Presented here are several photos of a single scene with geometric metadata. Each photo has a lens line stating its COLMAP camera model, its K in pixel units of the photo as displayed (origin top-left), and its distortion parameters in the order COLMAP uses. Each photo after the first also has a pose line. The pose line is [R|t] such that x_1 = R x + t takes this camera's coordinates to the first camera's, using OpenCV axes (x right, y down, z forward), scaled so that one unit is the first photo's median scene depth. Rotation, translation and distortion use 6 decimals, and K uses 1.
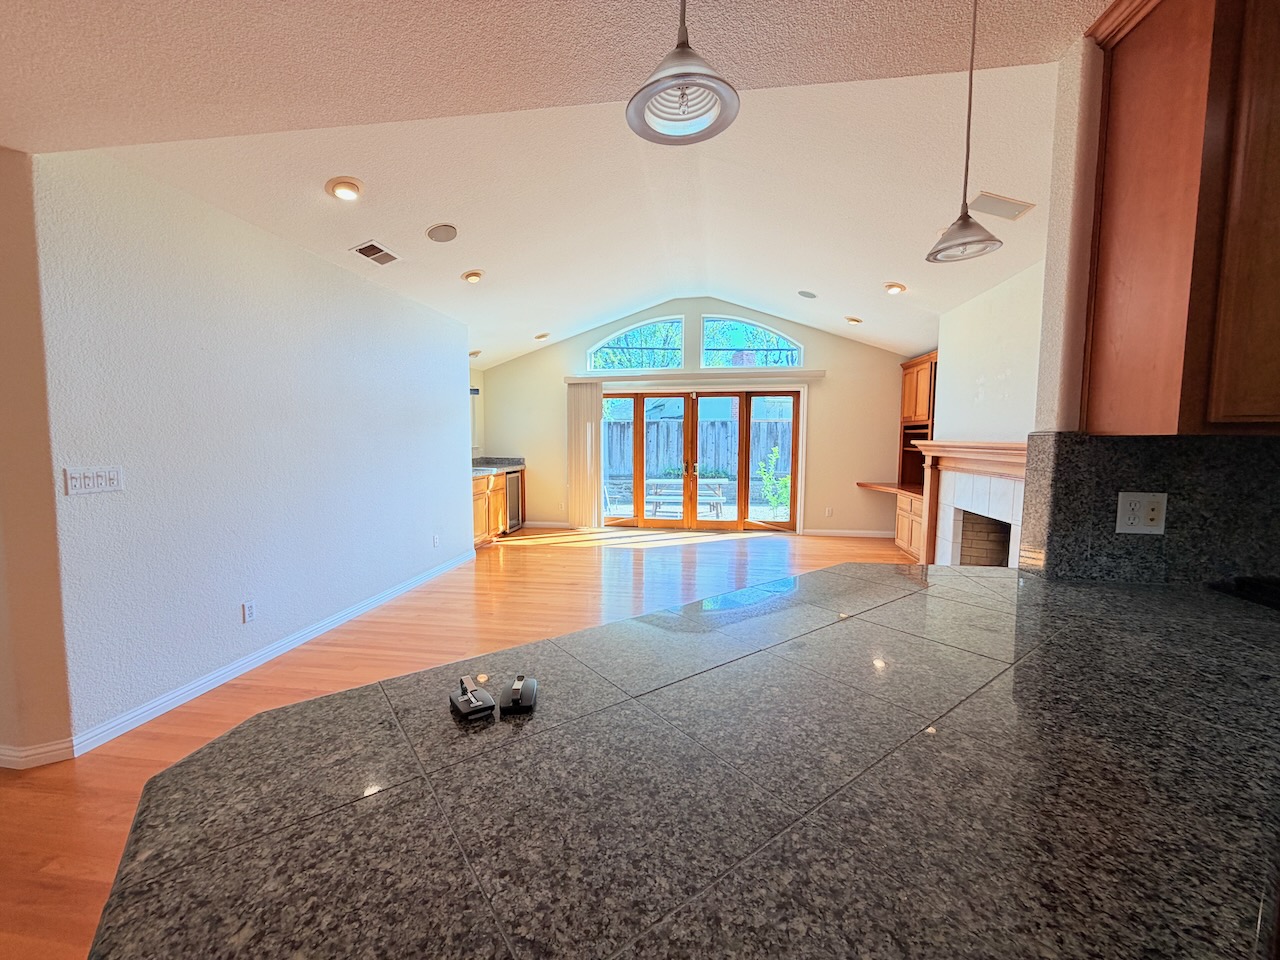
lens RADIAL K [[512.4, 0, 638.4], [0, 512.4, 482.3], [0, 0, 1]] dist [-0.000221, 0.000135]
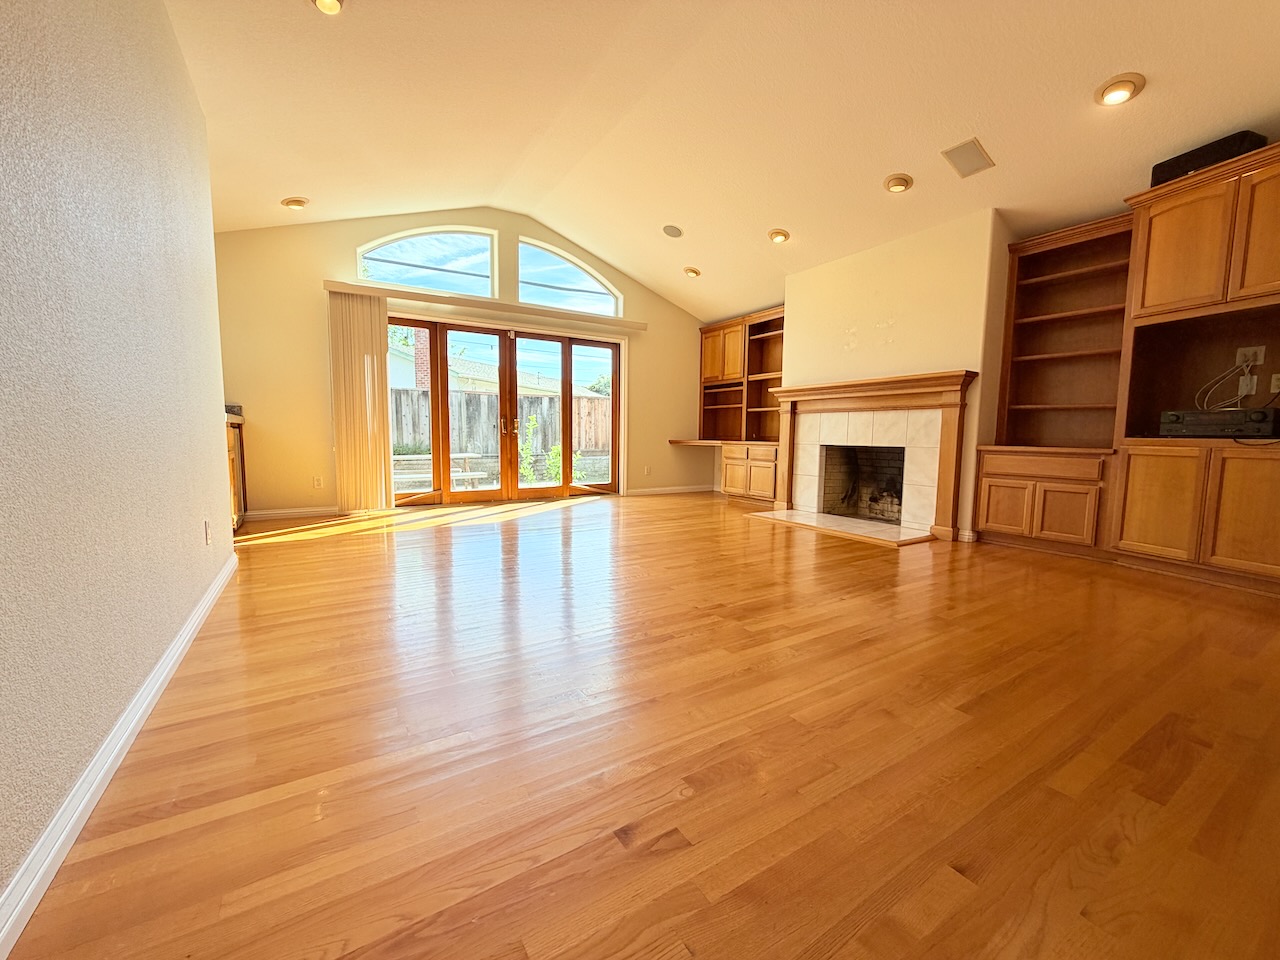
lens RADIAL K [[512.4, 0, 638.4], [0, 512.4, 482.3], [0, 0, 1]] dist [-0.000221, 0.000135]
pose [[0.769338, -0.055897, 0.636391, -0.283401], [0.048068, 0.998406, 0.029585, 0.052862], [-0.637031, 0.007829, 0.770799, 0.262622]]
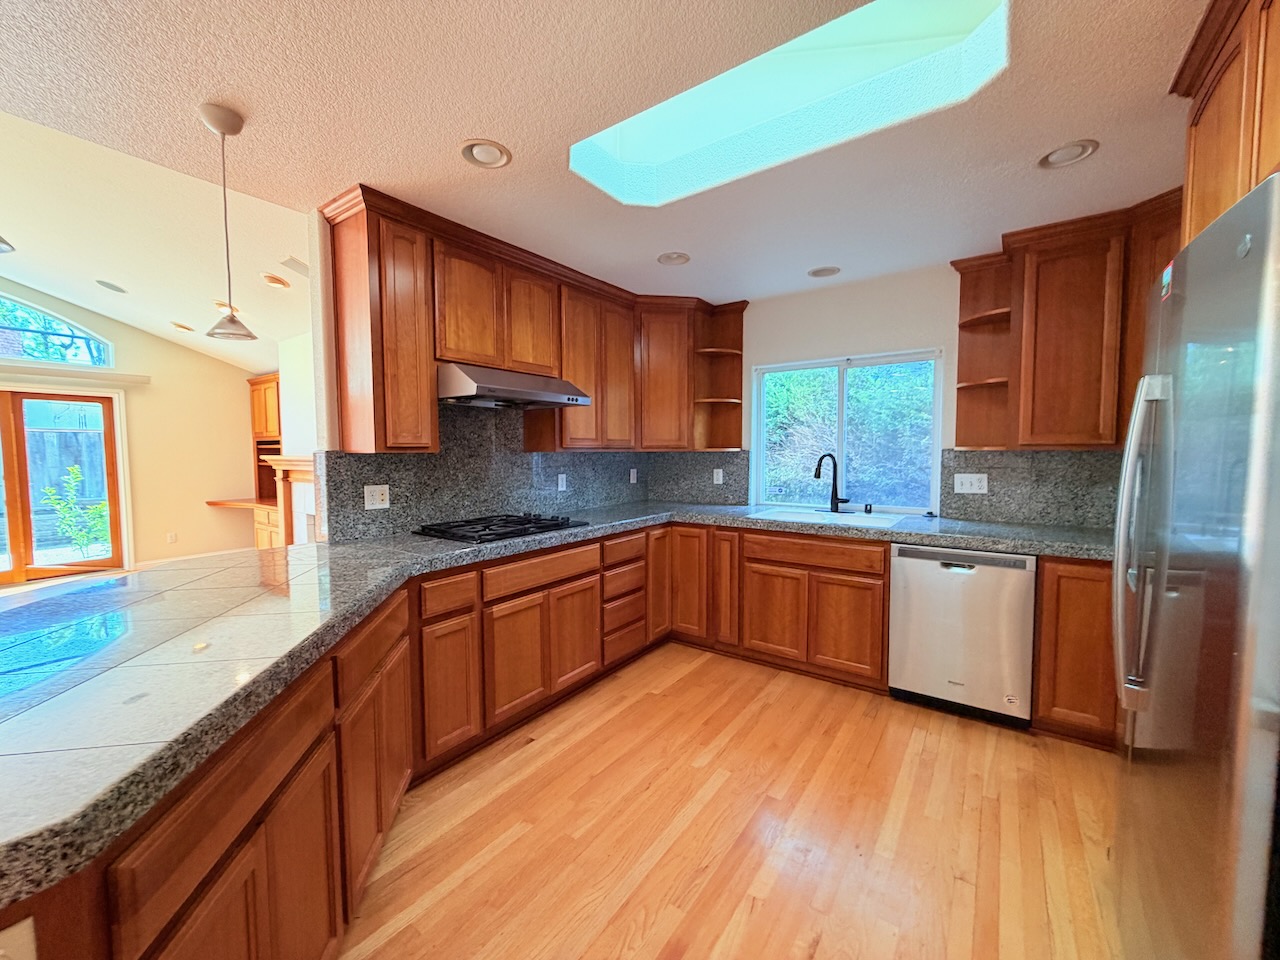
lens RADIAL K [[512.4, 0, 638.4], [0, 512.4, 482.3], [0, 0, 1]] dist [-0.000221, 0.000135]
pose [[0.461828, -0.059187, 0.884993, -0.033008], [0.082355, 0.996322, 0.023656, 0.008987], [-0.883138, 0.061958, 0.465004, -0.129839]]
